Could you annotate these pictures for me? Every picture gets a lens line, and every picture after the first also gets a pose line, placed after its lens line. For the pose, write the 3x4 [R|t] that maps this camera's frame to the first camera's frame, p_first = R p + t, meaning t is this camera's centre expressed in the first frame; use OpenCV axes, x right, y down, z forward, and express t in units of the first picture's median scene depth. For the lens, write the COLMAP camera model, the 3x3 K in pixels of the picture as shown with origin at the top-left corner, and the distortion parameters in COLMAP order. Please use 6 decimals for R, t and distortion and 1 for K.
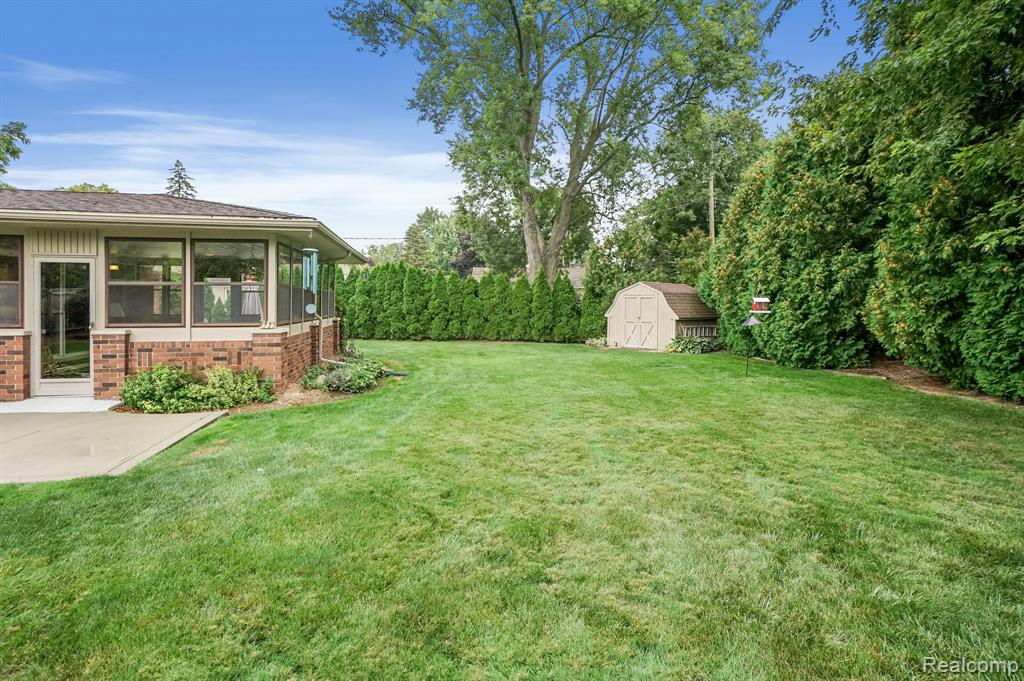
lens RADIAL K [[521.1, 0, 507.2], [0, 521.1, 330.4], [0, 0, 1]] dist [-0.056240, 0.030139]
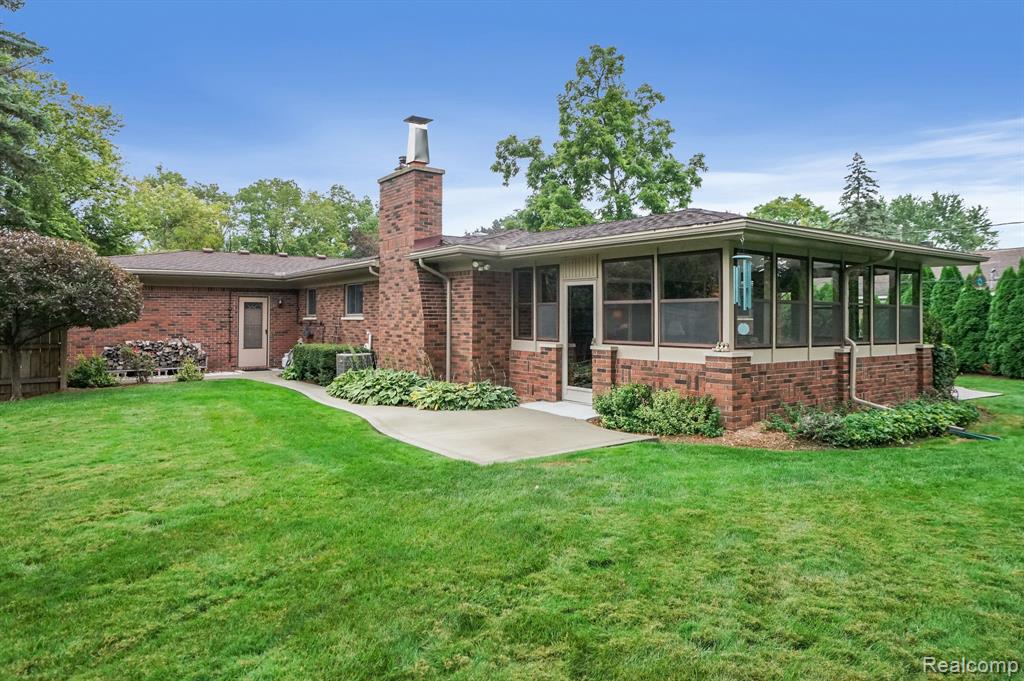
lens RADIAL K [[645.5, 0, 512.1], [0, 645.5, 318.1], [0, 0, 1]] dist [-0.001433, -0.000200]
pose [[0.458997, -0.001575, -0.888437, 0.339909], [-0.052026, 0.998235, -0.028648, -0.010411], [0.886913, 0.059371, 0.458104, 0.200059]]
